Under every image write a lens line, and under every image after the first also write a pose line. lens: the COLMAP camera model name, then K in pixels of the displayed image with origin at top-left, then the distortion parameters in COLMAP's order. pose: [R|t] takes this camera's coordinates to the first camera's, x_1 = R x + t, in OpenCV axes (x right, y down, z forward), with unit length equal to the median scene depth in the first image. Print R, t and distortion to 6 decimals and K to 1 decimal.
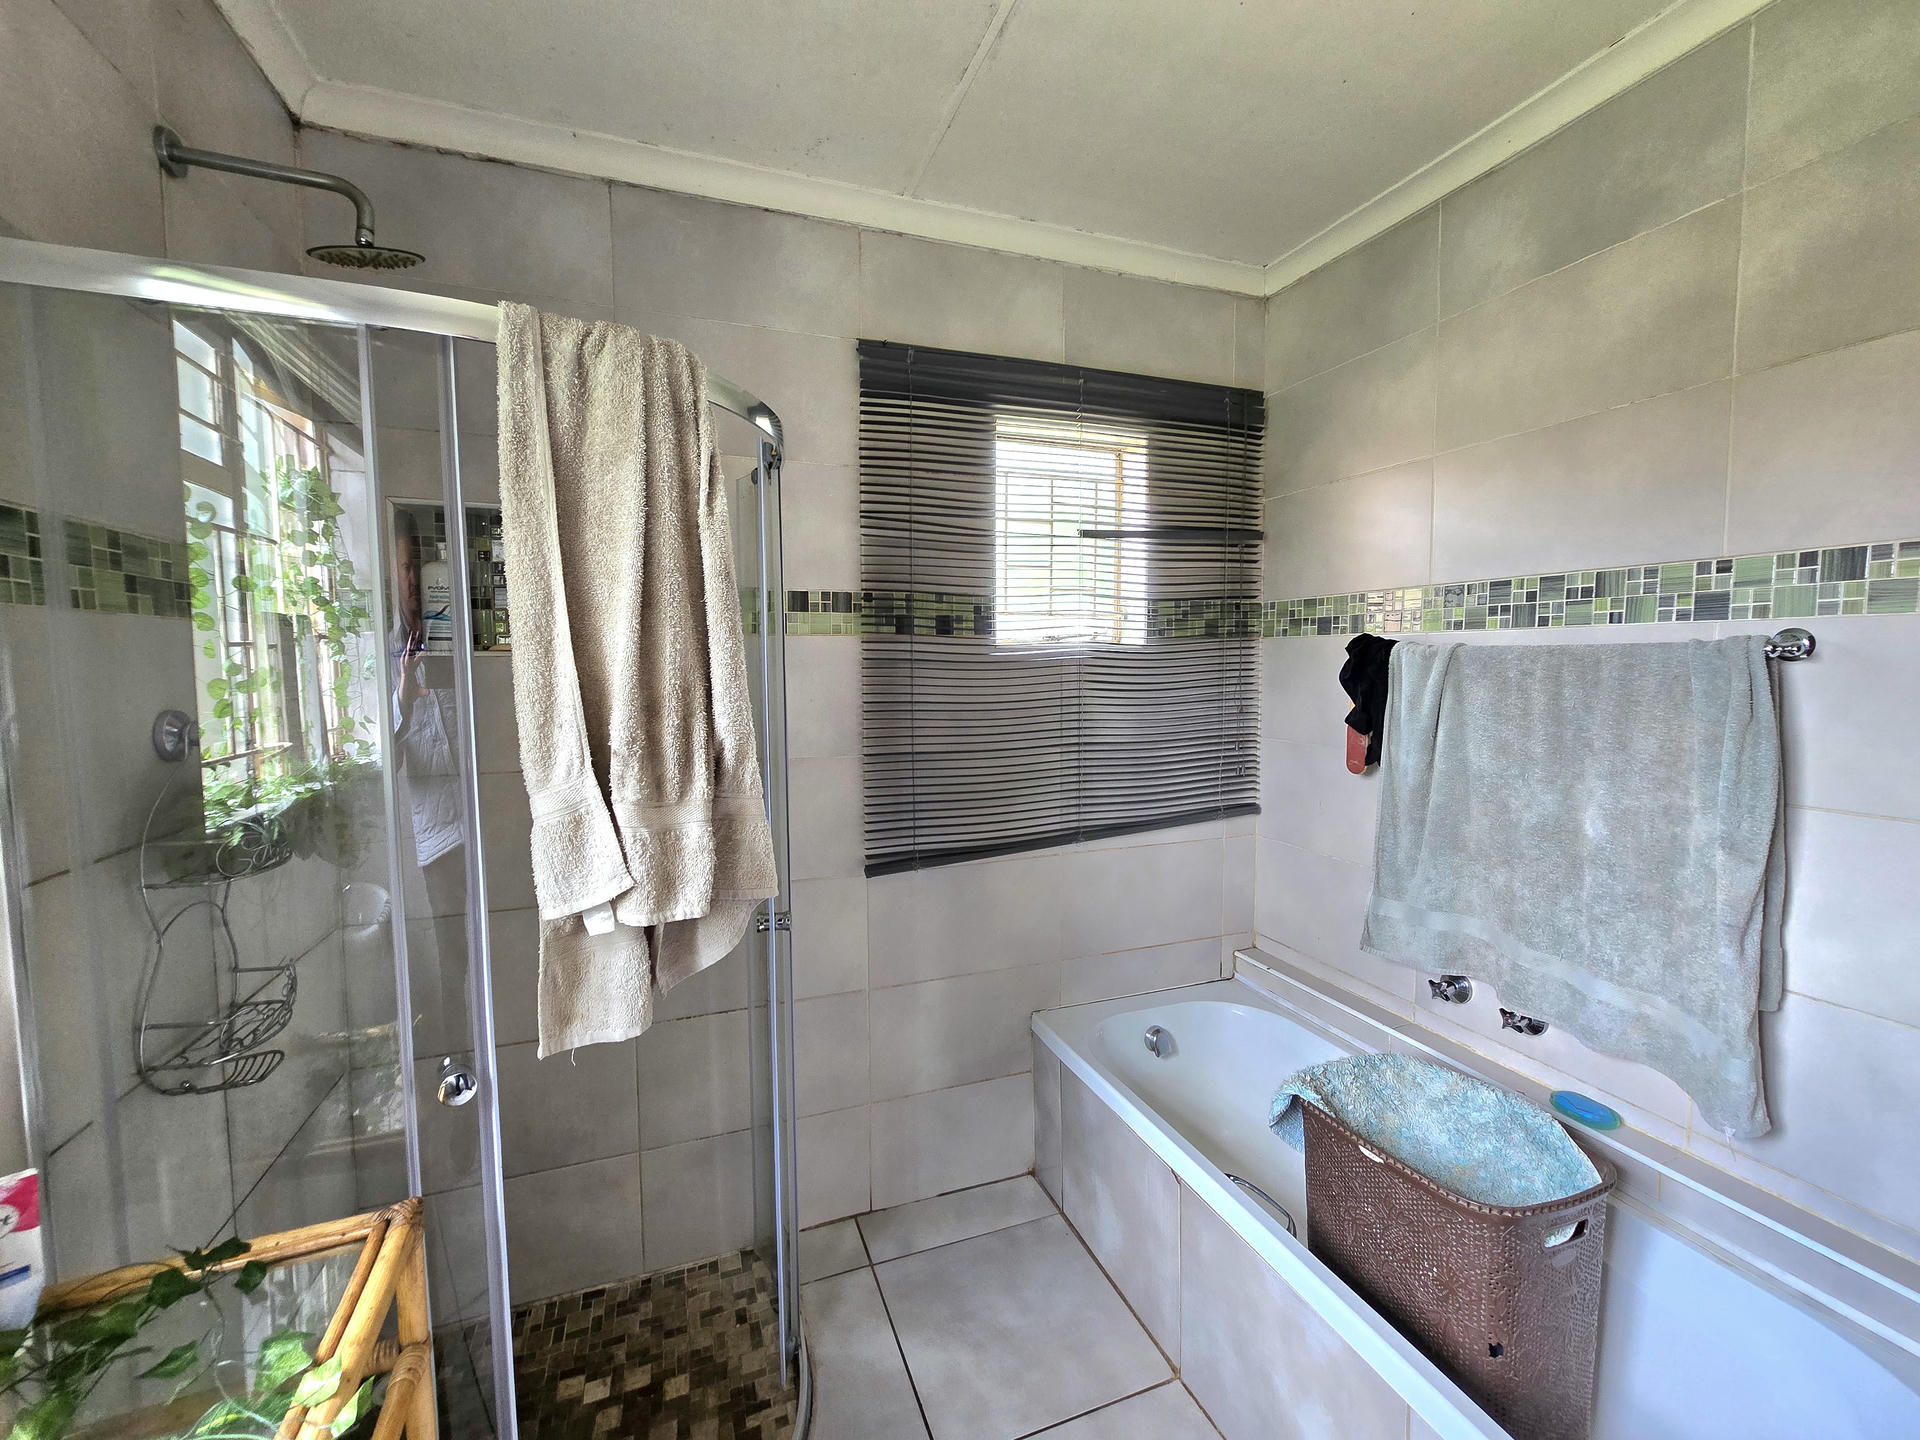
lens RADIAL K [[793.0, 0, 958.9], [0, 793.0, 709.1], [0, 0, 1]] dist [-0.003483, -0.000194]
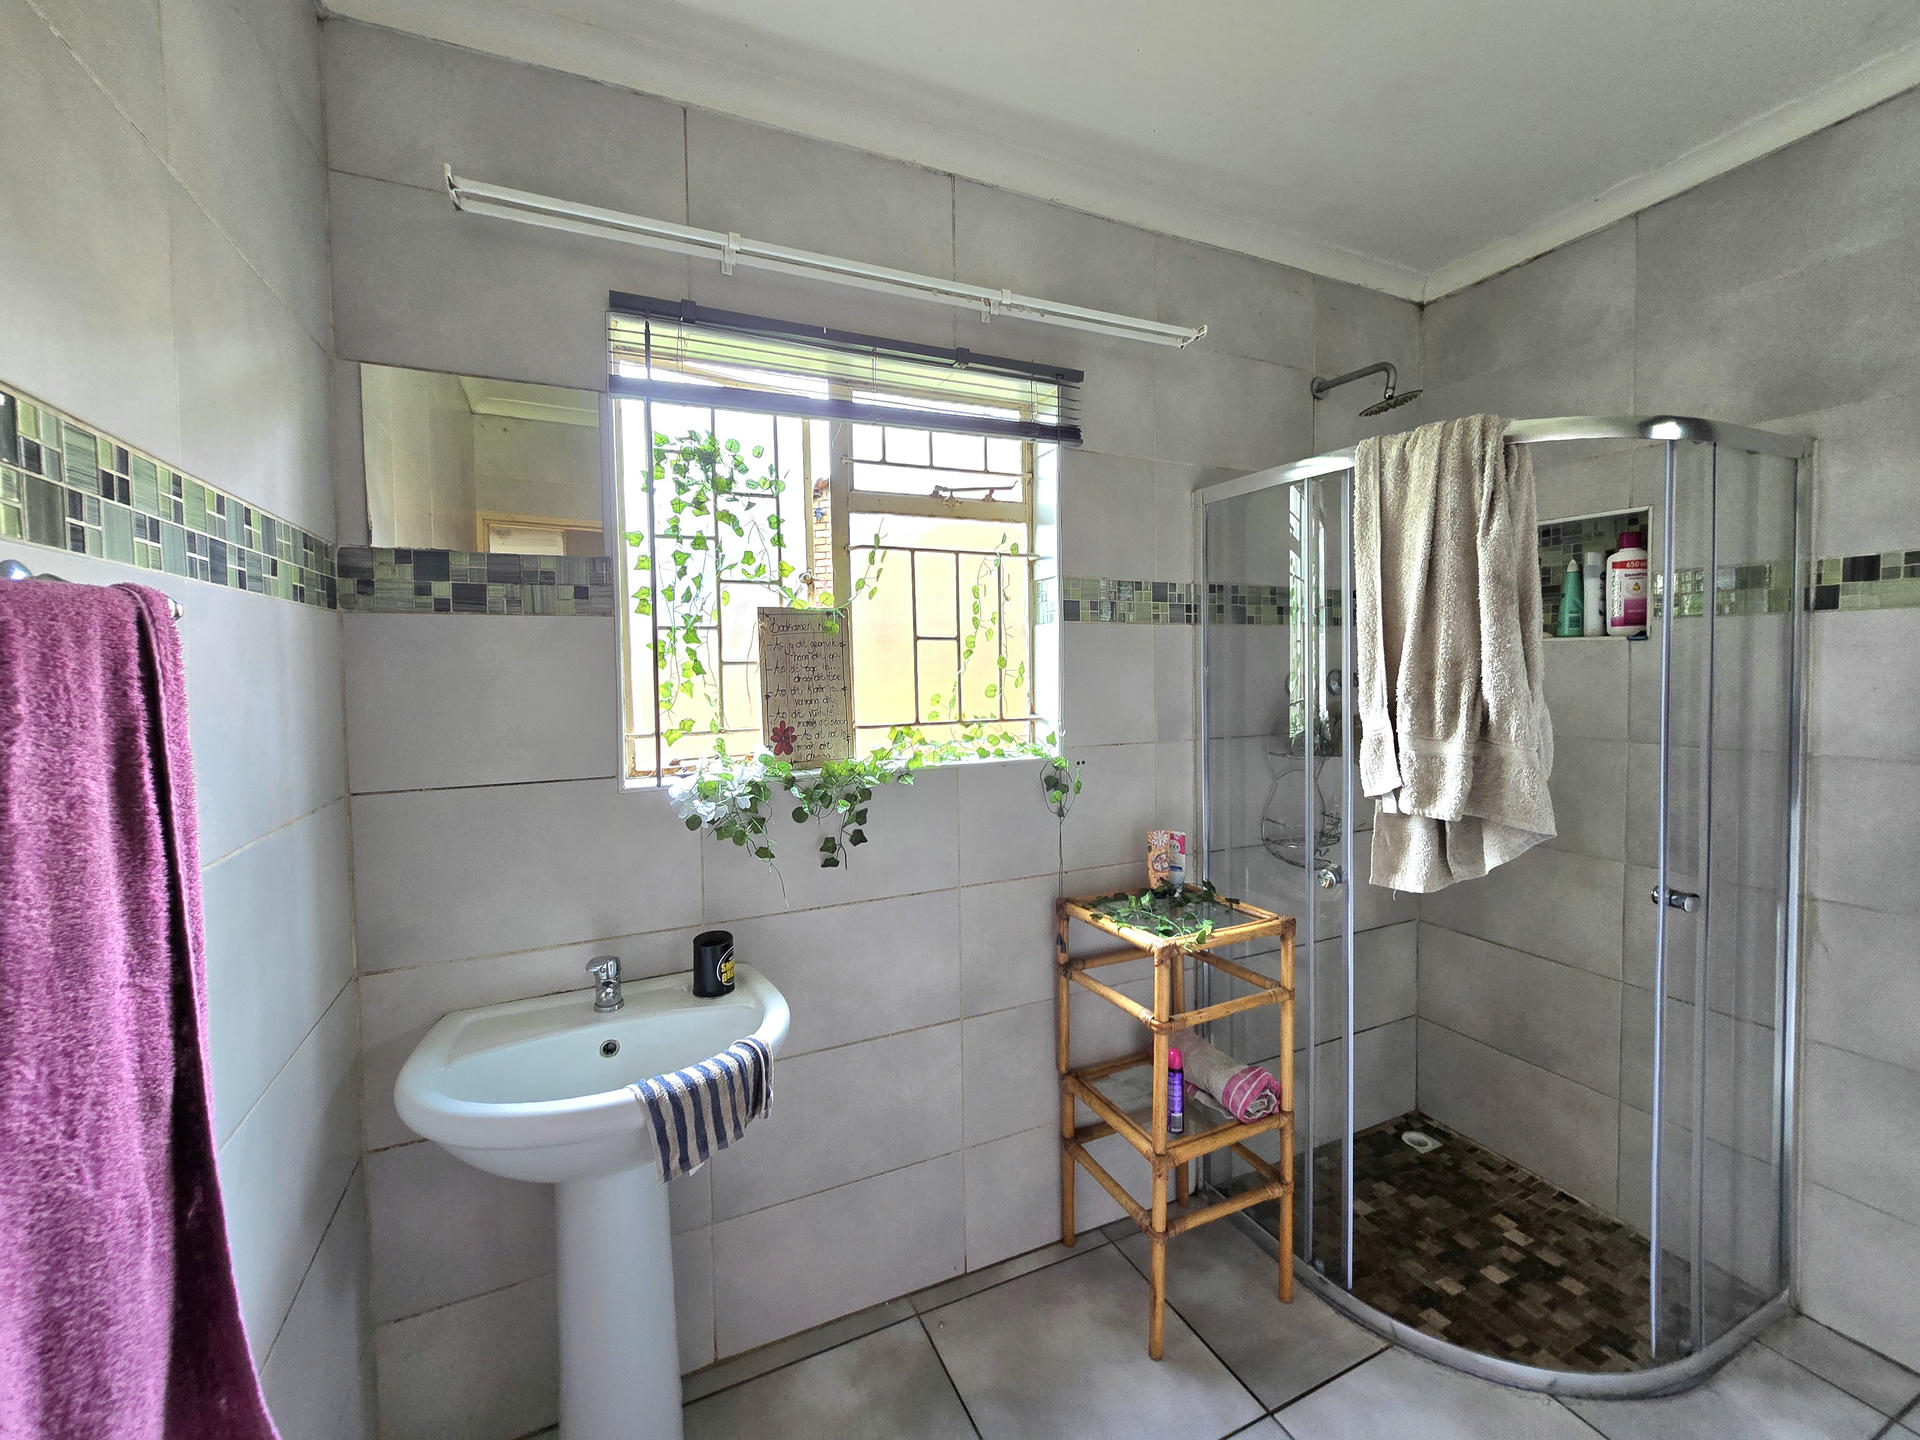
lens RADIAL K [[793.0, 0, 955.6], [0, 793.0, 705.2], [0, 0, 1]] dist [-0.003483, -0.000194]
pose [[0.069137, 0.058427, -0.995895, 0.939156], [-0.054764, 0.997000, 0.054690, 0.023365], [0.996103, 0.050758, 0.072129, -0.004140]]
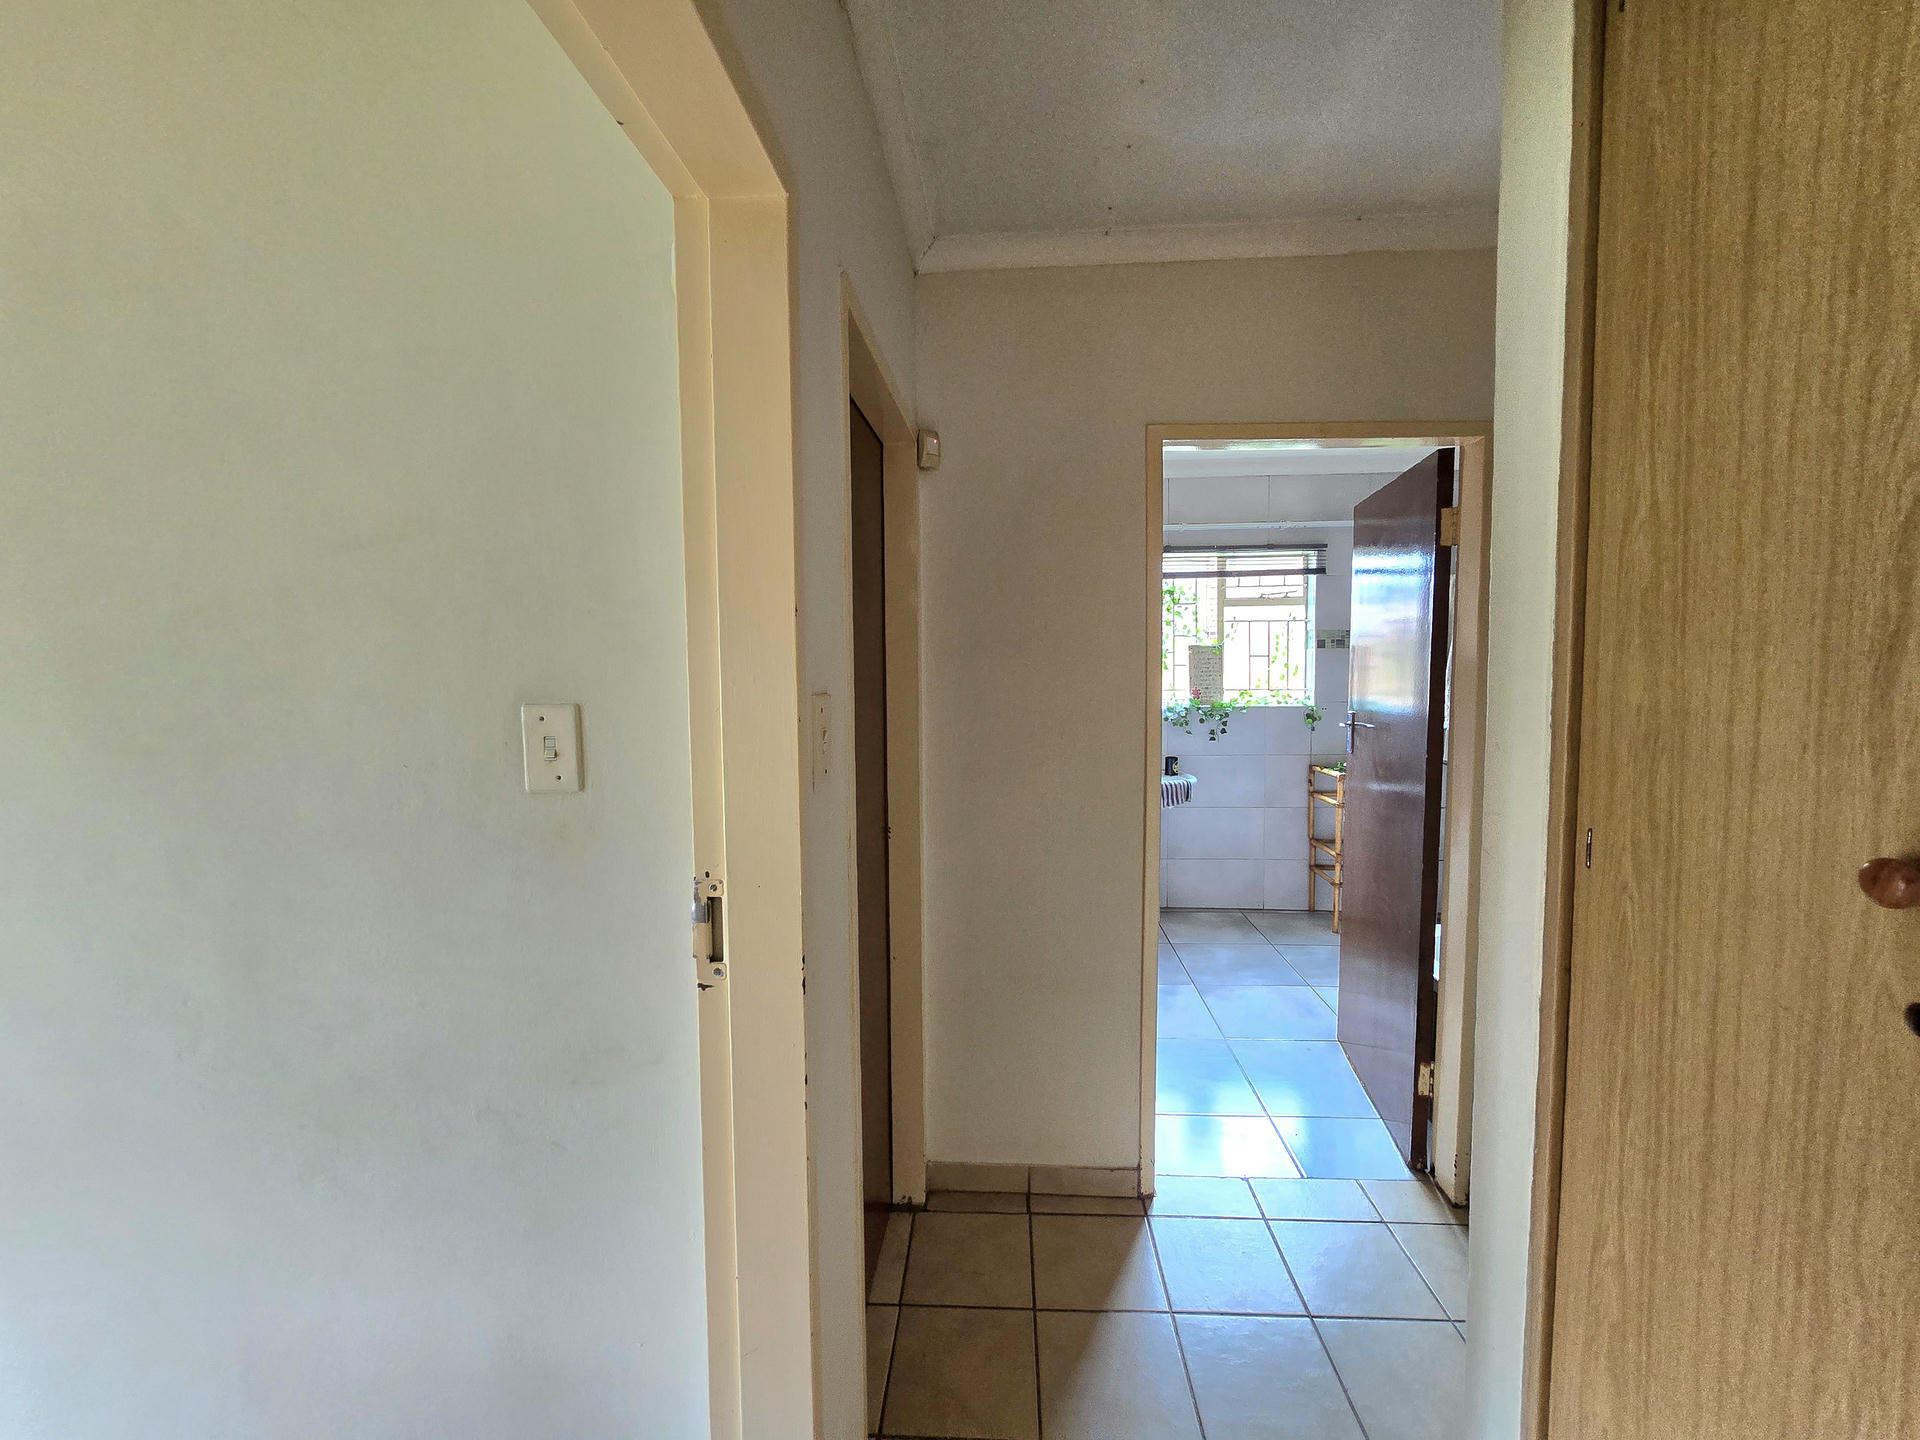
lens RADIAL K [[793.0, 0, 962.6], [0, 793.0, 702.4], [0, 0, 1]] dist [-0.003483, -0.000194]
pose [[-0.397222, 0.072900, -0.914823, 4.814021], [-0.044326, 0.994153, 0.098468, -0.176534], [0.916651, 0.079664, -0.391668, 0.406662]]
